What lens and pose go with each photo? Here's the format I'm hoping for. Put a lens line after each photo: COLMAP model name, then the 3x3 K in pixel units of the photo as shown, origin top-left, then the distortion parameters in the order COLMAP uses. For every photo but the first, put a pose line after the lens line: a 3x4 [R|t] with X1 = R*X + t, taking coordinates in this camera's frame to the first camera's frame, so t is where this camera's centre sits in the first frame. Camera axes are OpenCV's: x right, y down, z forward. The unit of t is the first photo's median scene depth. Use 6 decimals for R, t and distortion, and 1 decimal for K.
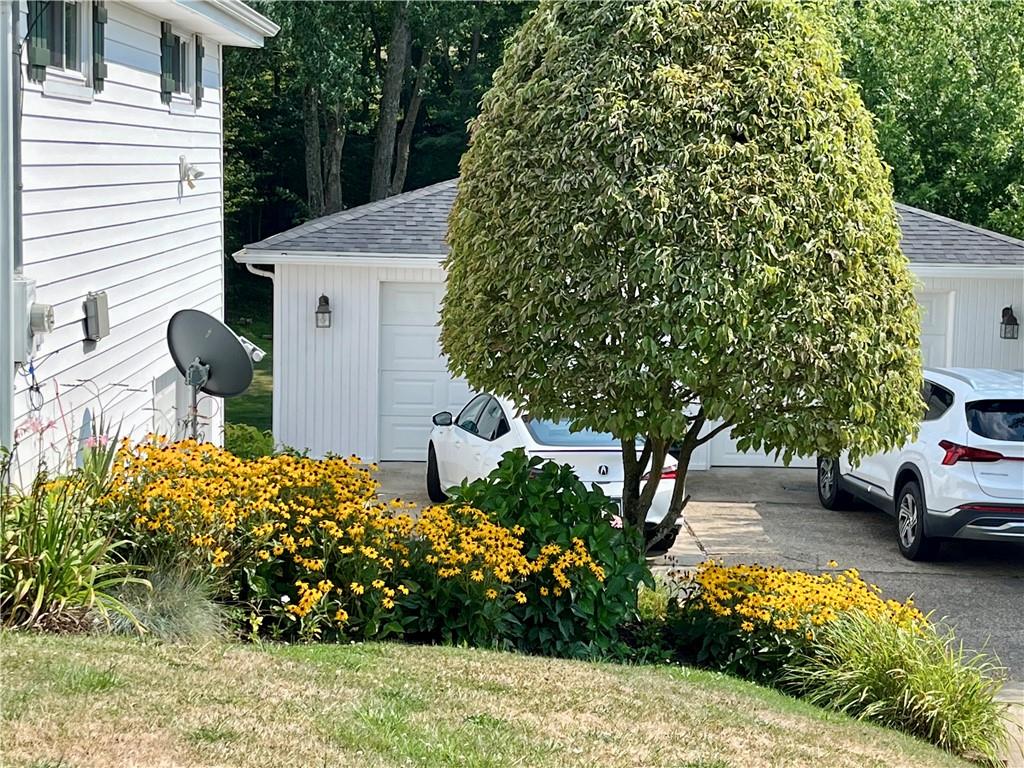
lens RADIAL K [[1829.9, 0, 512.0], [0, 1829.9, 384.0], [0, 0, 1]] dist [0.004731, -0.178487]
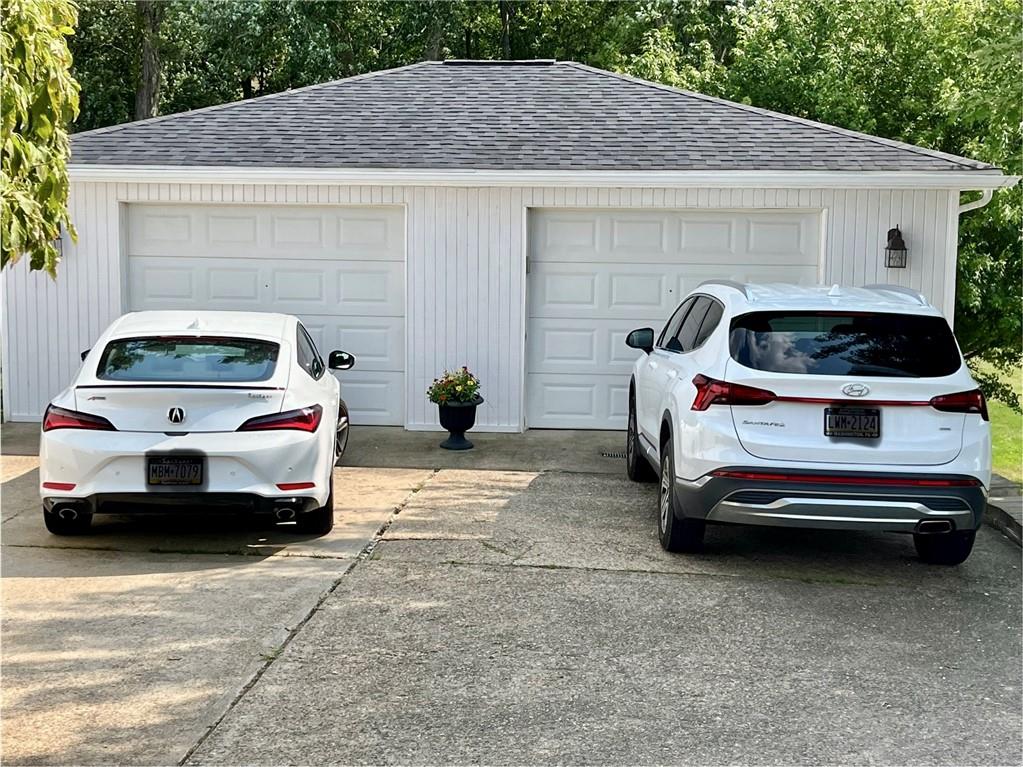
lens RADIAL K [[1471.5, 0, 511.5], [0, 1471.5, 383.5], [0, 0, 1]] dist [0.016984, 0.026724]
pose [[0.995240, 0.002139, -0.097427, 0.219042], [-0.002345, 0.999995, -0.001999, 0.035111], [0.097423, 0.002218, 0.995241, 0.453655]]
